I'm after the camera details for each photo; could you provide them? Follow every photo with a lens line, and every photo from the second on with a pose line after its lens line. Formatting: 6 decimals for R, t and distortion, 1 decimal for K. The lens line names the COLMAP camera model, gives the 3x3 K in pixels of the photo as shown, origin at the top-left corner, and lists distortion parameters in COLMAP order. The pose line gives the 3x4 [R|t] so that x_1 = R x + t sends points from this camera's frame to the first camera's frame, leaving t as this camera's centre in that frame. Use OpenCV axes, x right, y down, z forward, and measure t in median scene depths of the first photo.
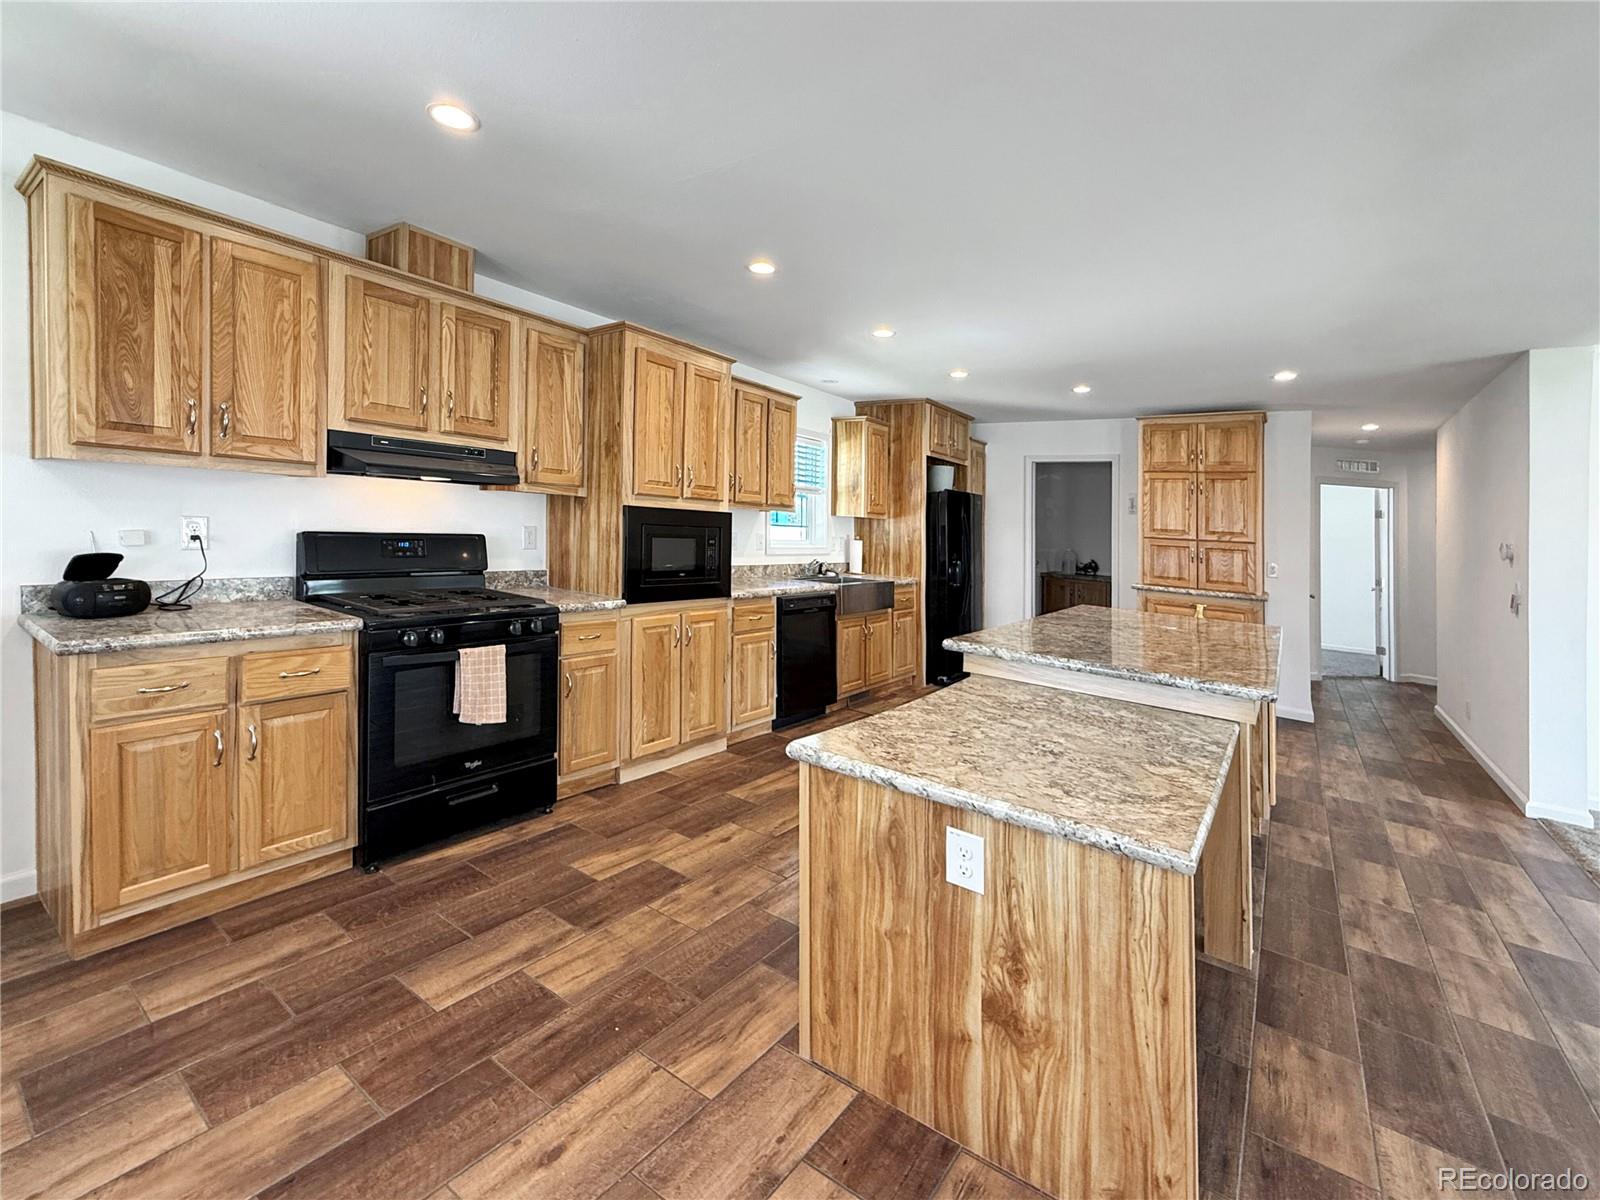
lens RADIAL K [[682.0, 0, 768.7], [0, 682.0, 573.1], [0, 0, 1]] dist [0.001710, -0.000172]
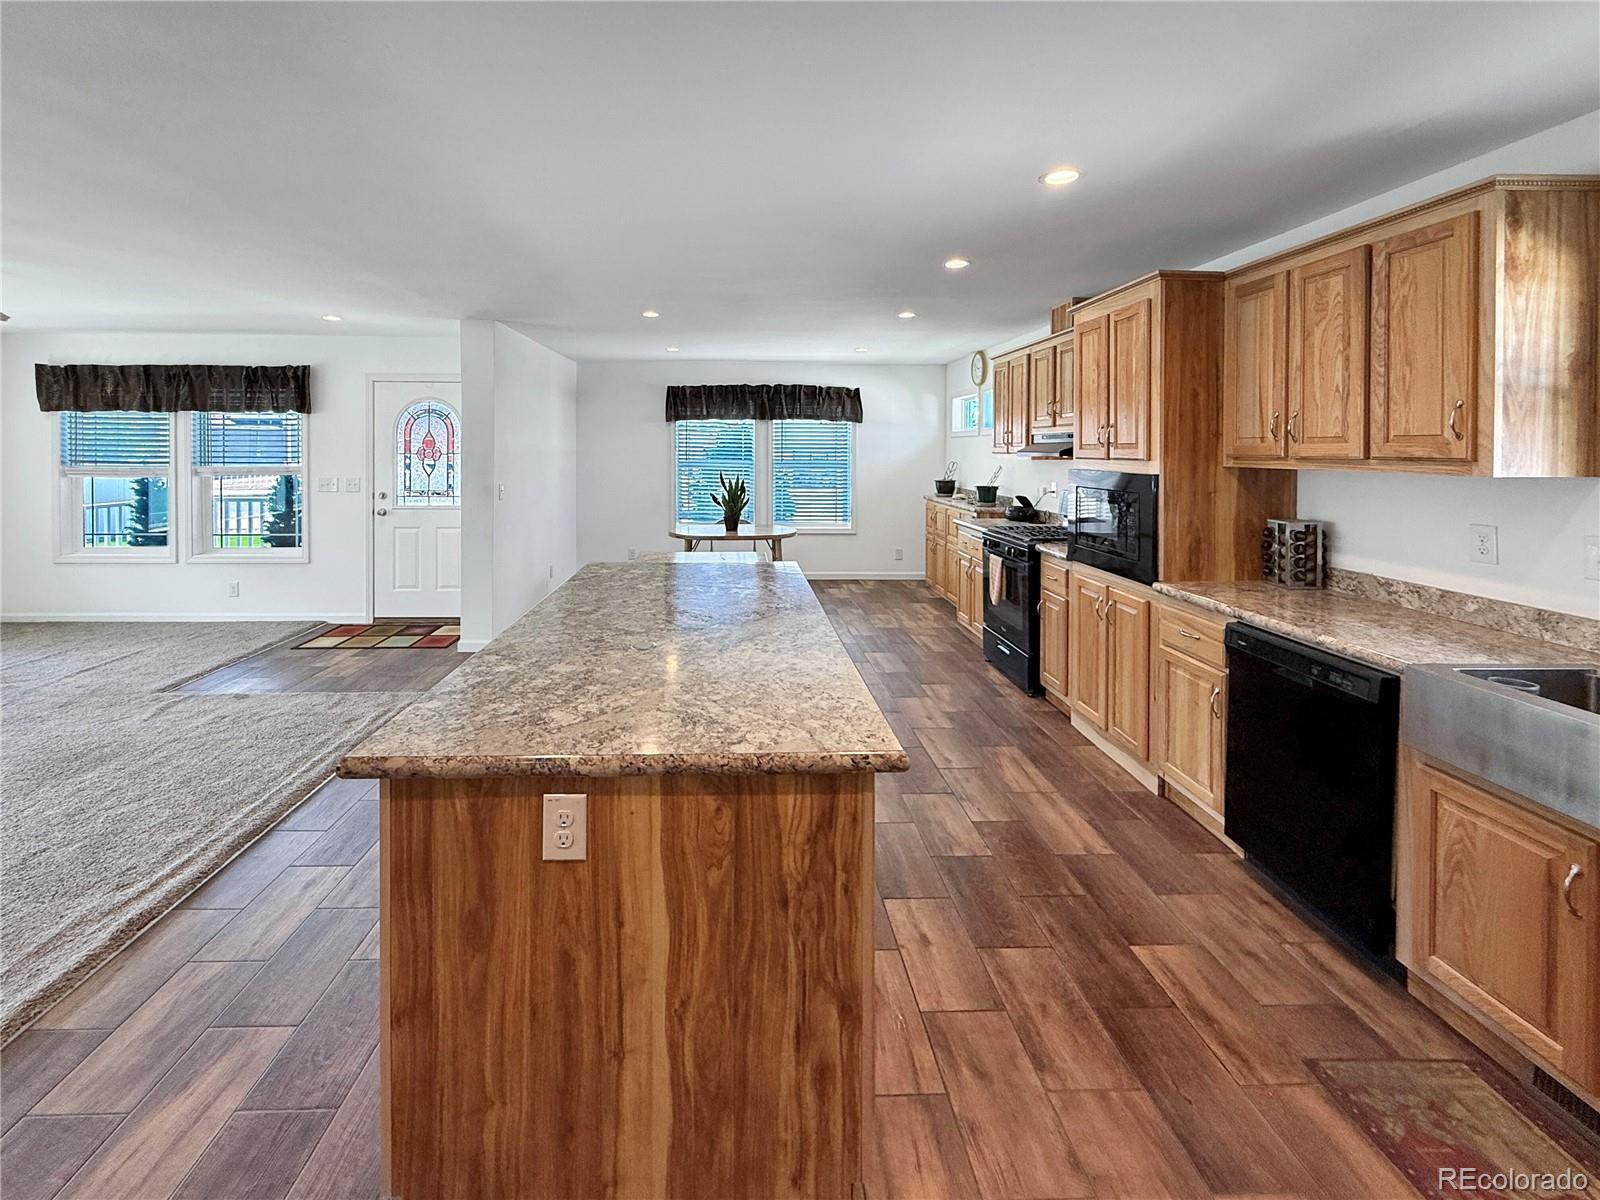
lens RADIAL K [[682.0, 0, 719.2], [0, 682.0, 460.4], [0, 0, 1]] dist [0.001710, -0.000172]
pose [[-0.808405, -0.041831, -0.587139, 1.064091], [-0.082353, 0.995699, 0.042450, -0.133149], [0.582838, 0.082670, -0.808373, 1.827464]]
